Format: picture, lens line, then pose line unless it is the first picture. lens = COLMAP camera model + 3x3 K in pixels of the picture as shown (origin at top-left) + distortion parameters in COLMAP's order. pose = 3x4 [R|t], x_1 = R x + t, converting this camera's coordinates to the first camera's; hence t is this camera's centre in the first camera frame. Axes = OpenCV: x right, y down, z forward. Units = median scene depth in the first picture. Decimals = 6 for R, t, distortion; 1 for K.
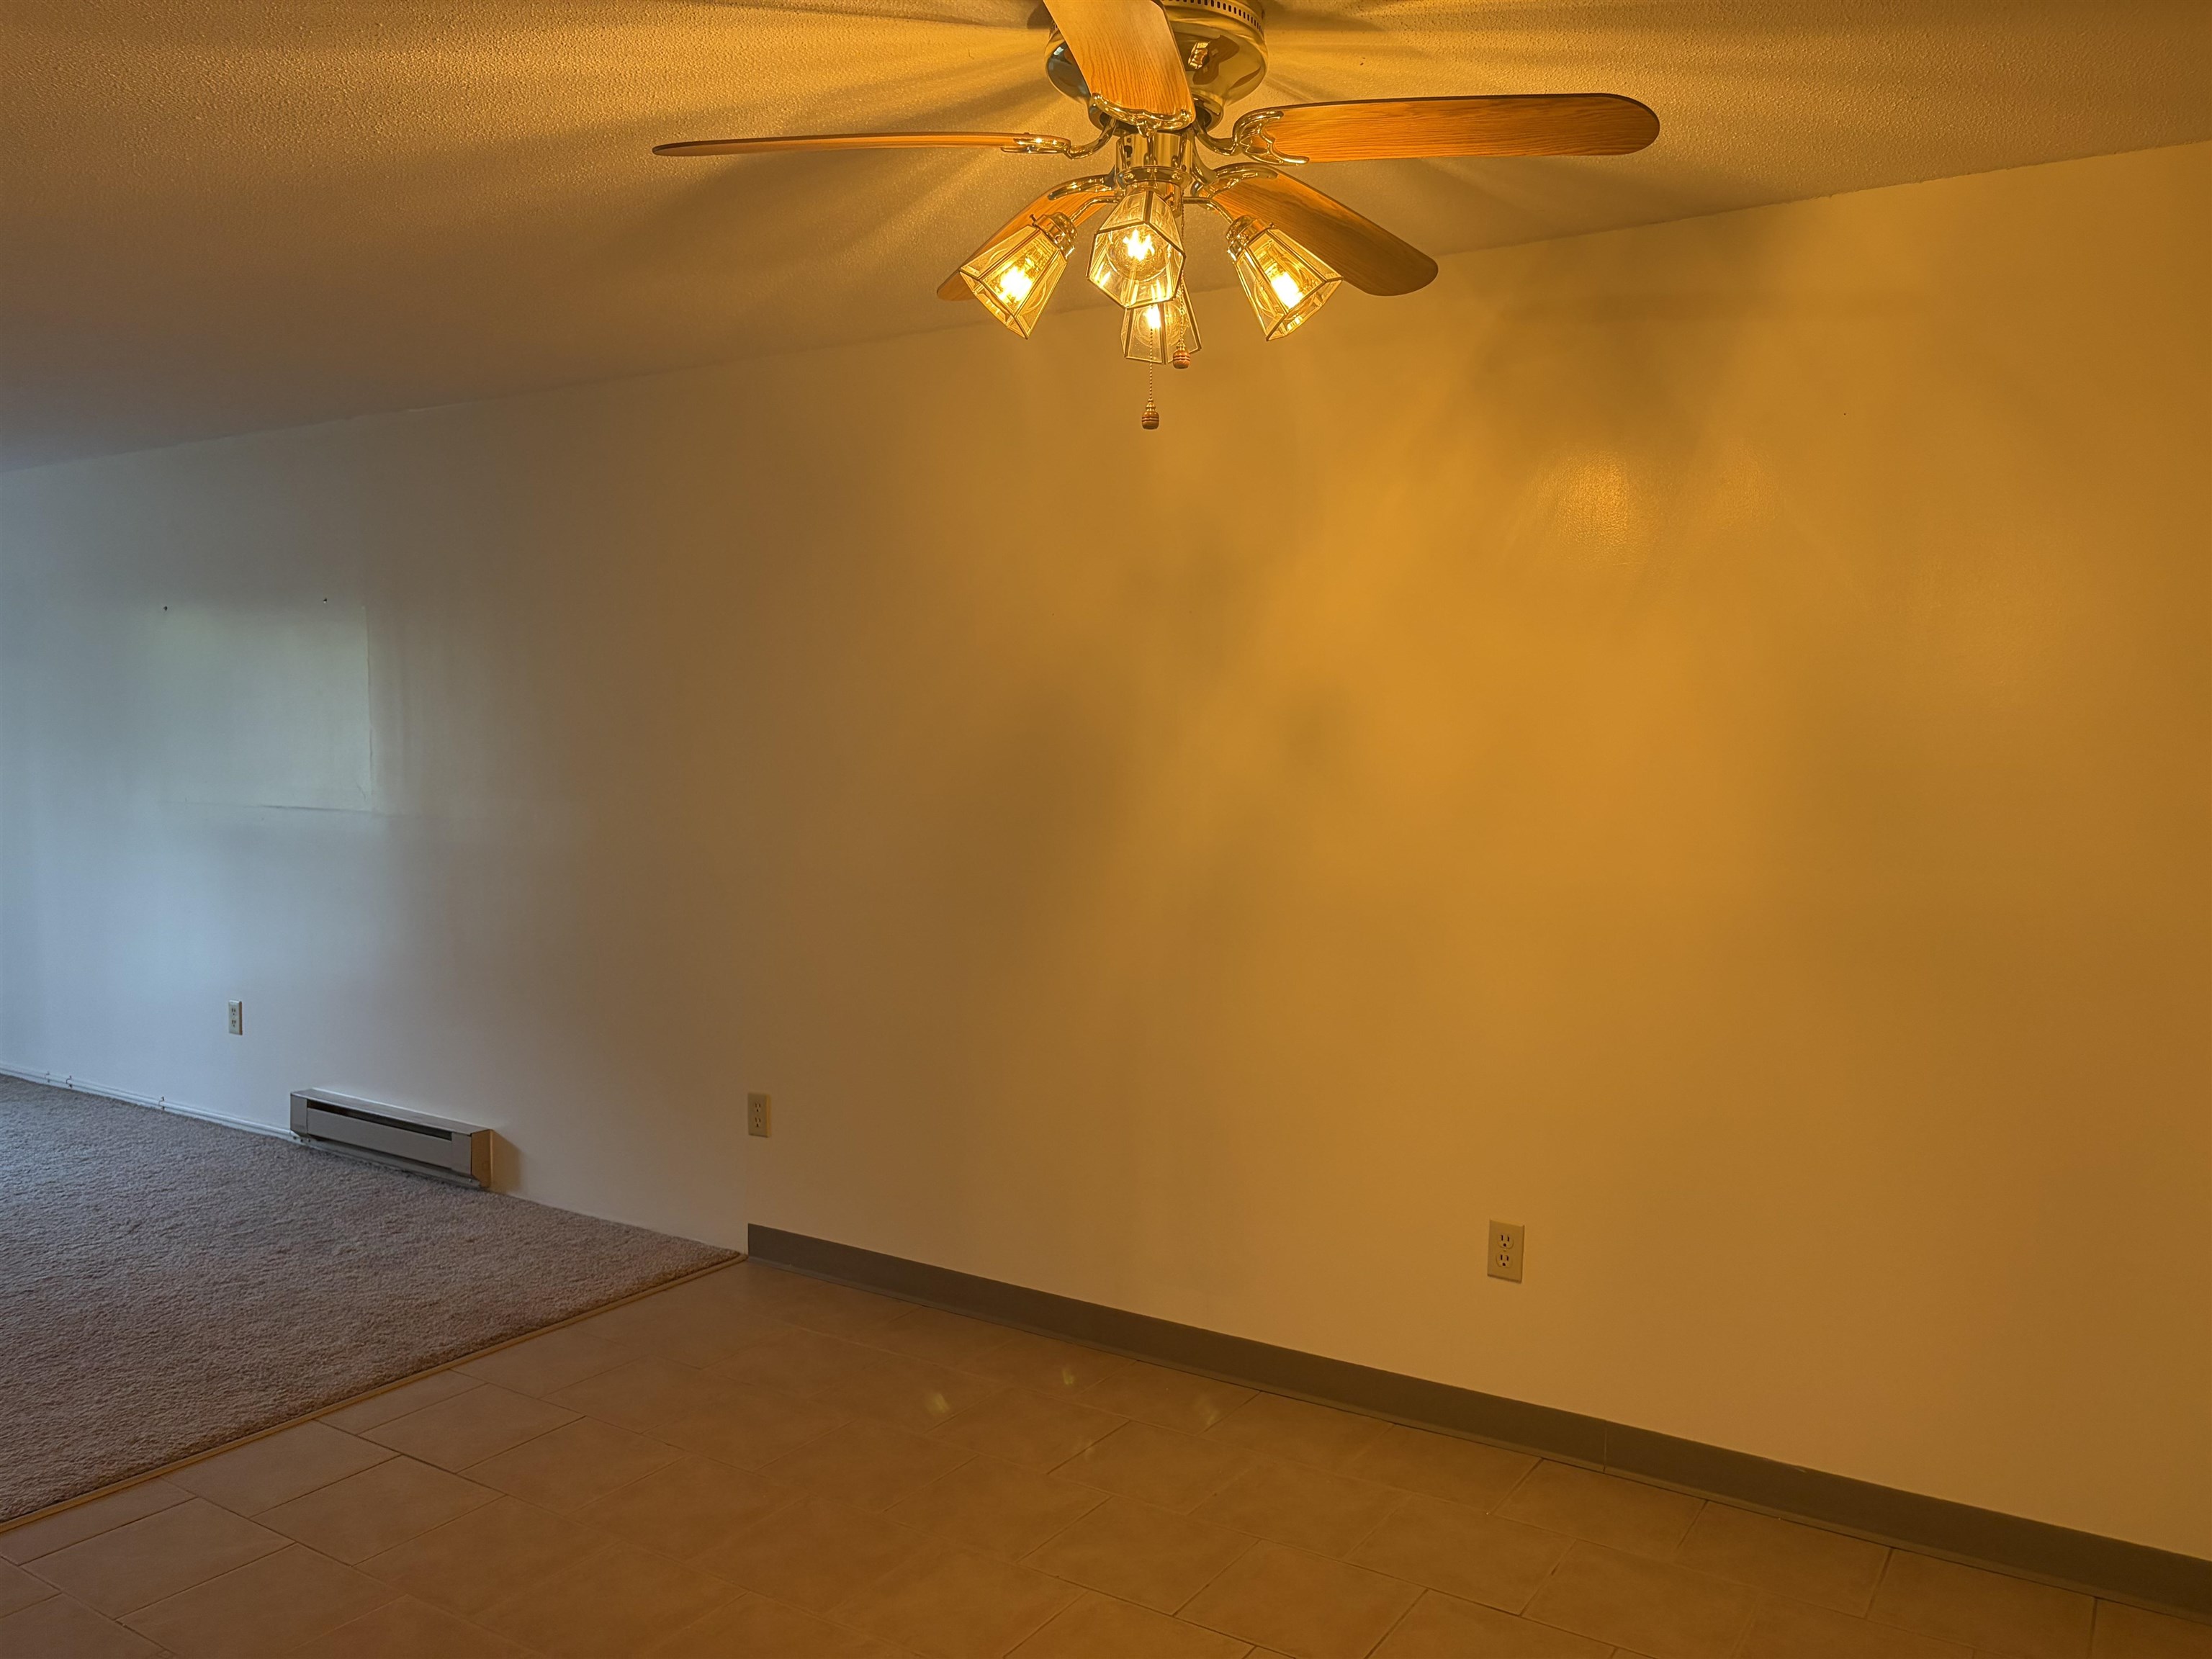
lens RADIAL K [[1657.4, 0, 1110.6], [0, 1657.4, 823.4], [0, 0, 1]] dist [0.030058, -0.009205]
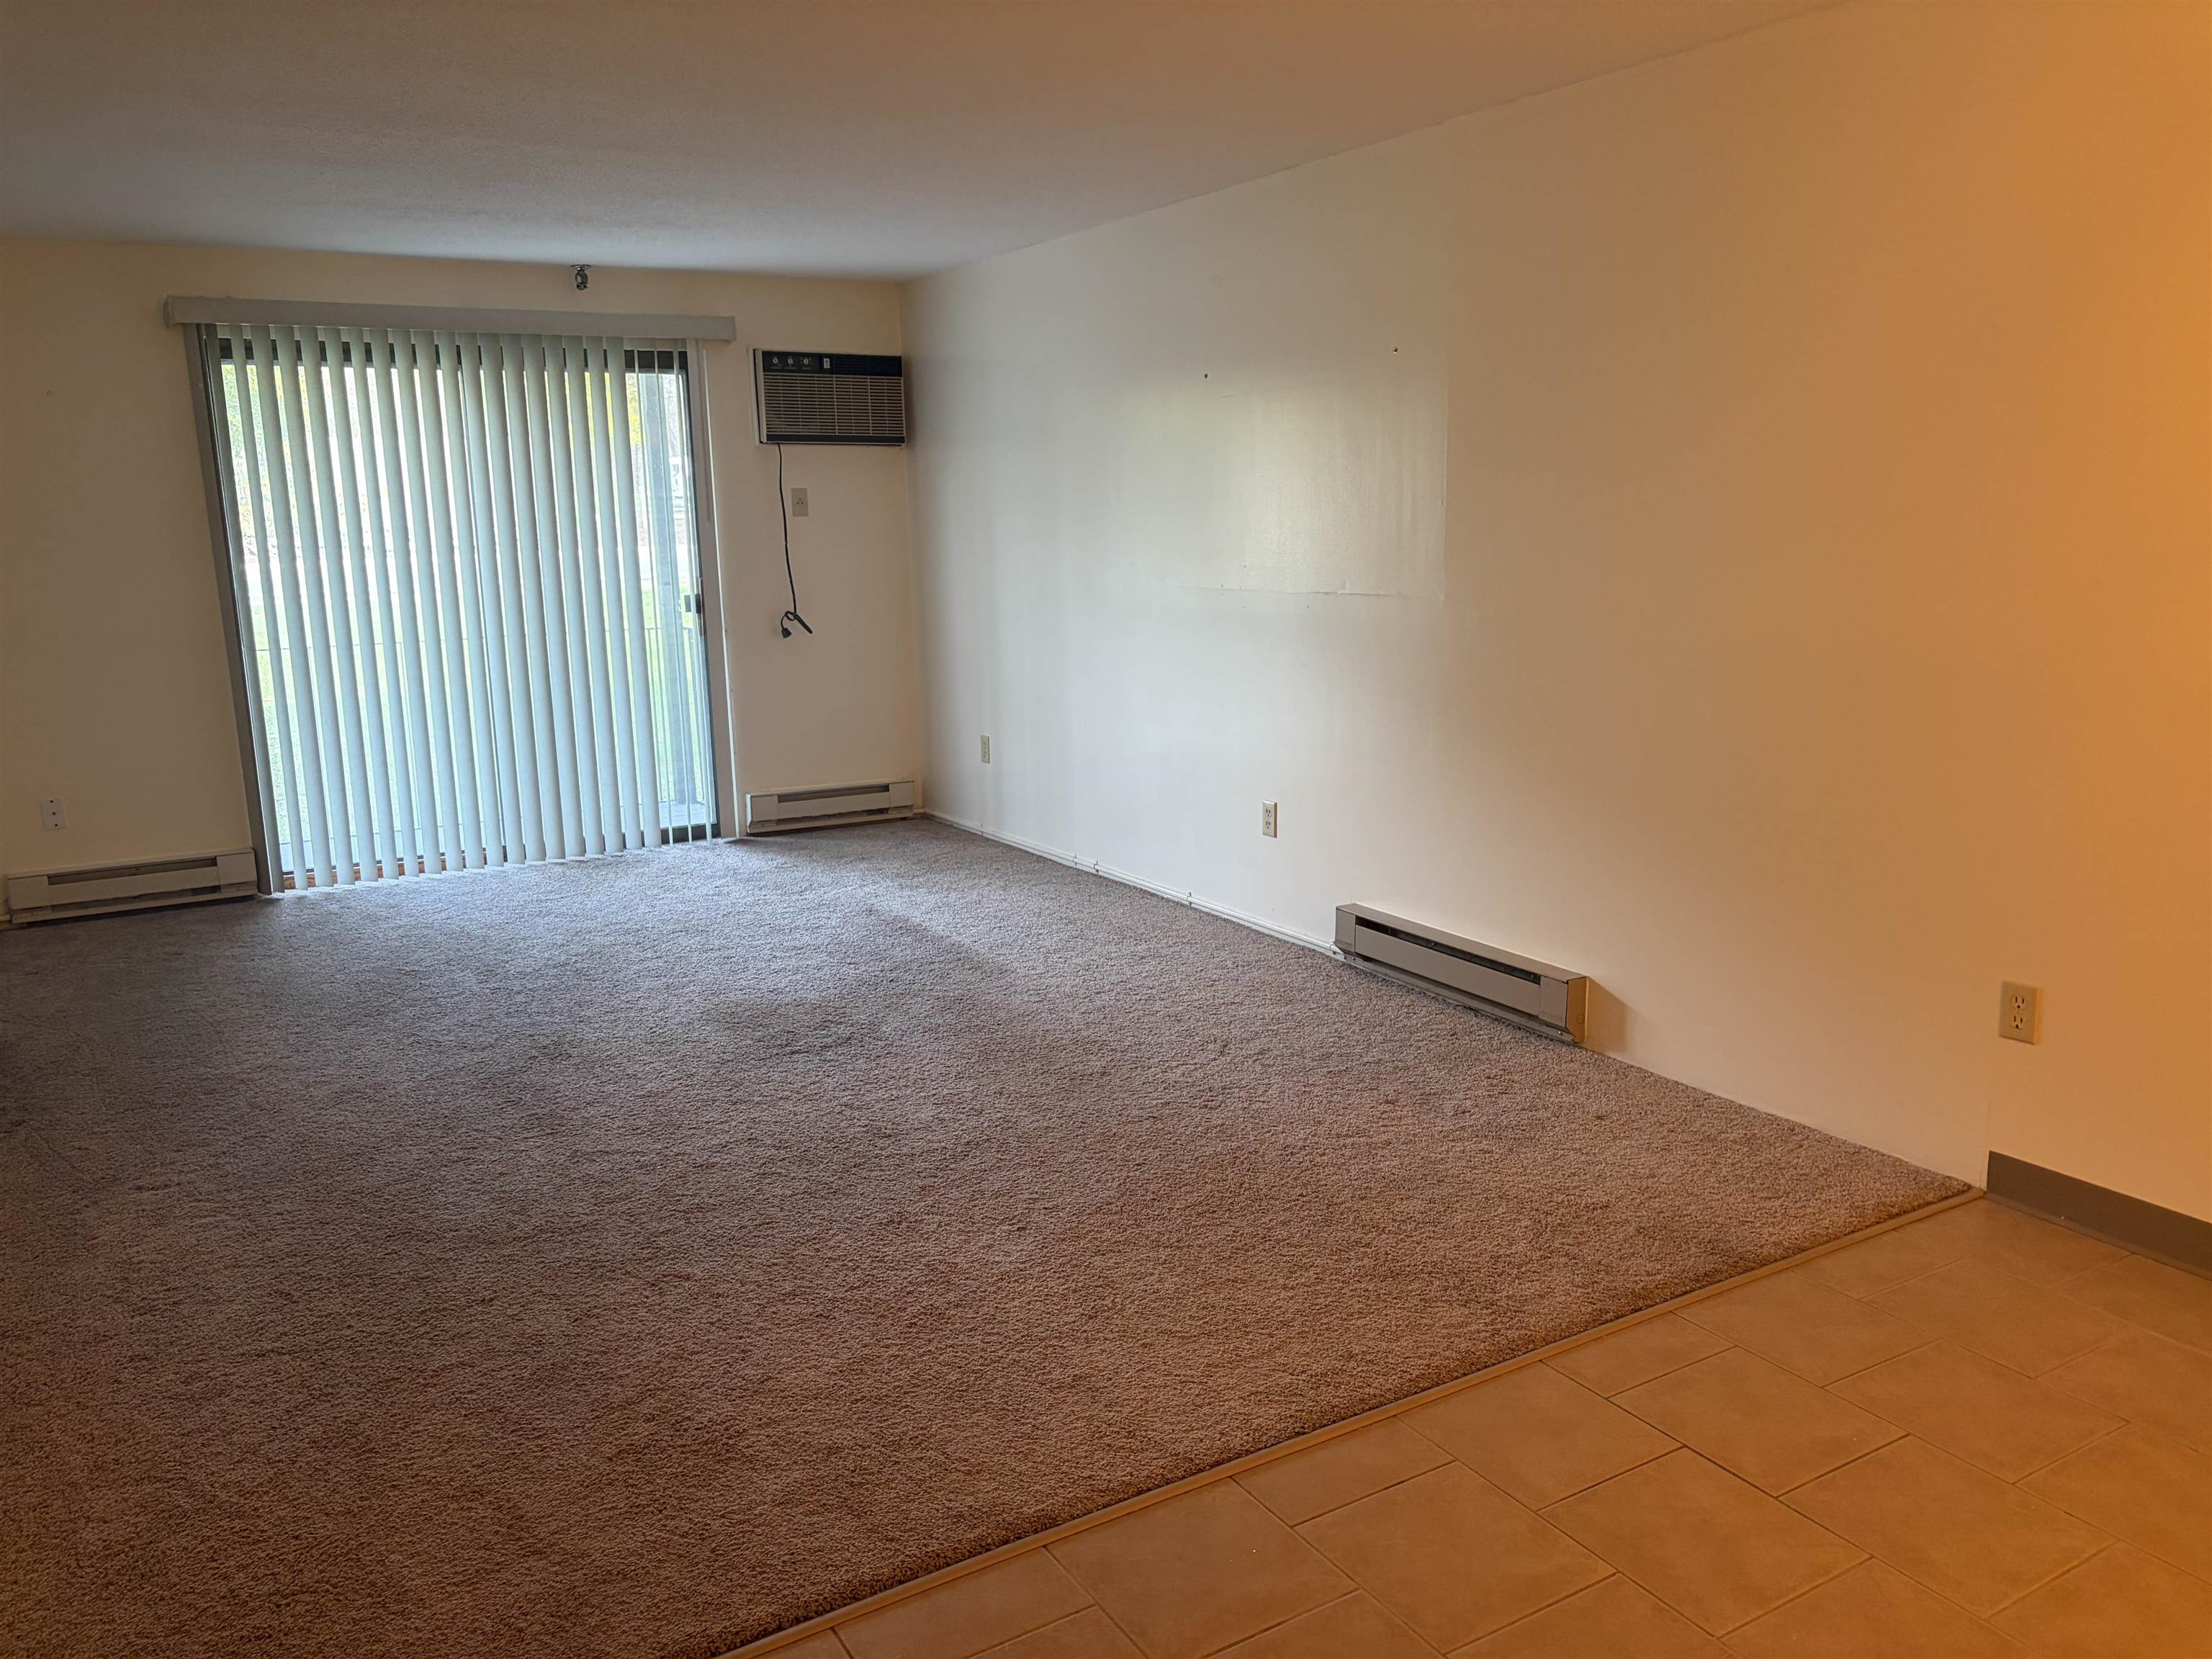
lens RADIAL K [[1657.4, 0, 1110.6], [0, 1657.4, 823.4], [0, 0, 1]] dist [0.030058, -0.009205]
pose [[0.894713, 0.057292, -0.442952, -0.231926], [0.002633, 0.991045, 0.133502, -0.007244], [0.446634, -0.120612, 0.886550, 0.161890]]
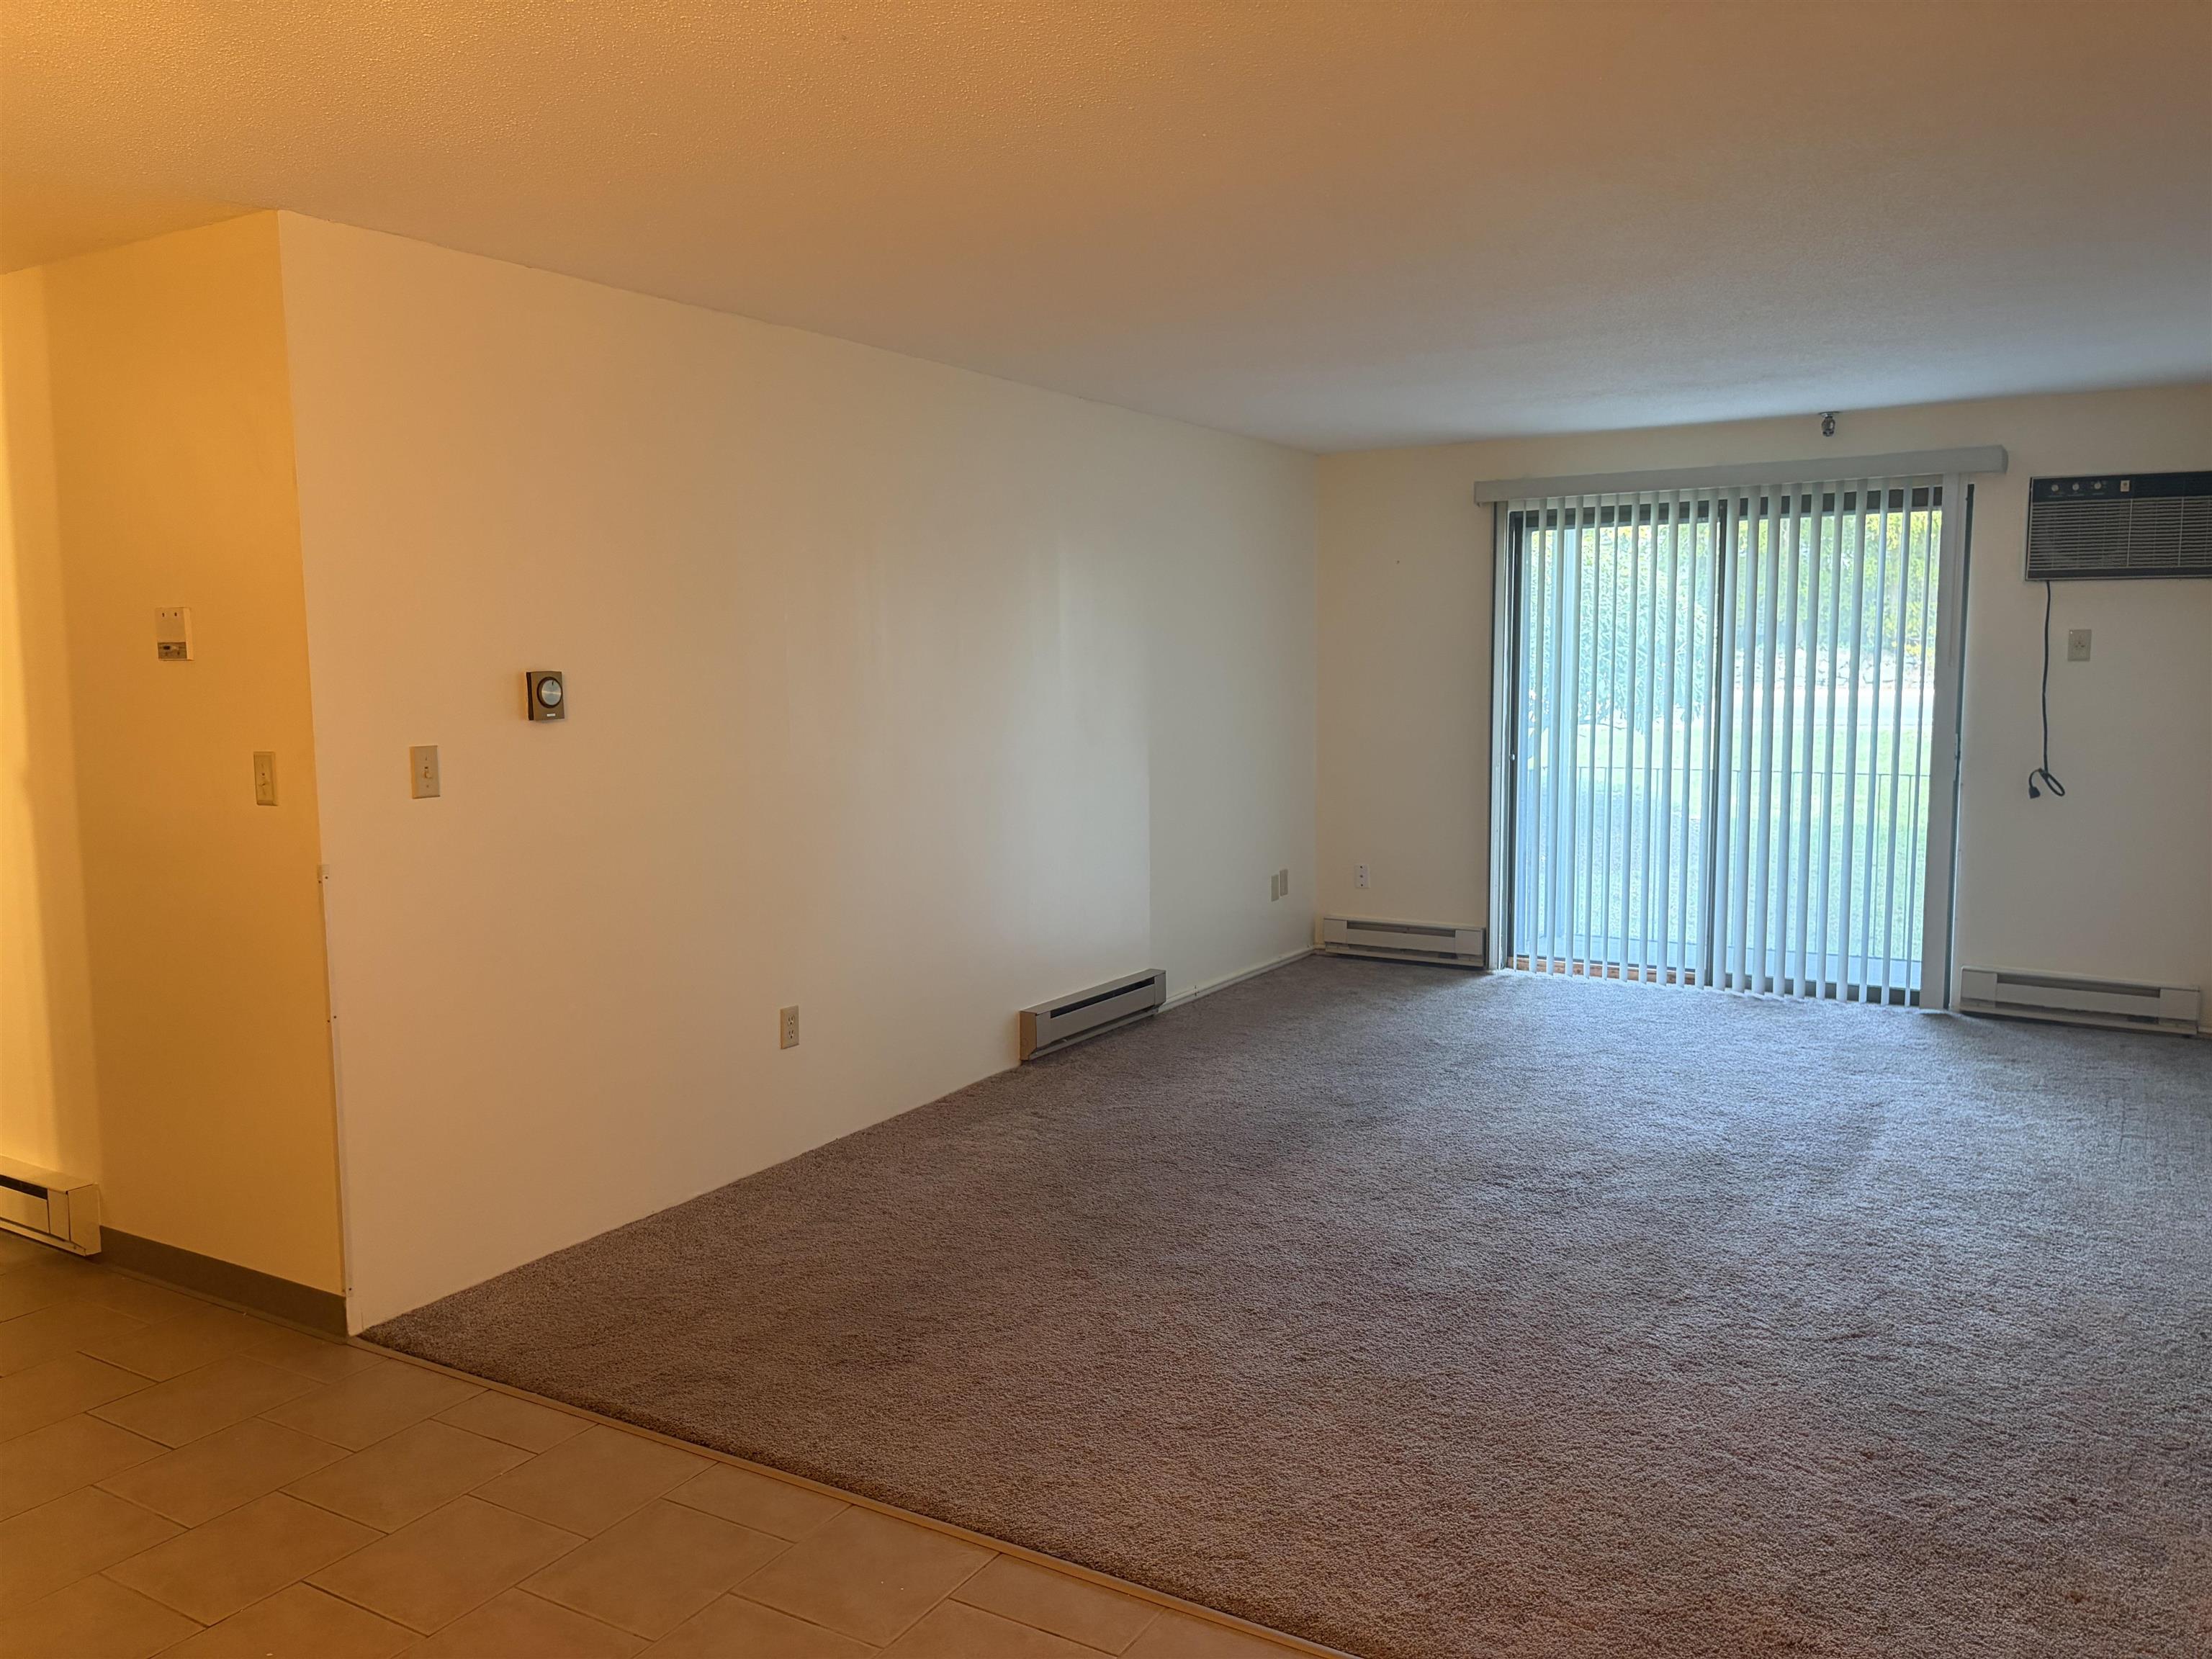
lens RADIAL K [[1657.4, 0, 1110.6], [0, 1657.4, 823.4], [0, 0, 1]] dist [0.030058, -0.009205]
pose [[0.035982, 0.094918, -0.994835, 0.123535], [-0.050961, 0.994358, 0.093030, -0.040916], [0.998052, 0.047351, 0.040616, 0.604732]]
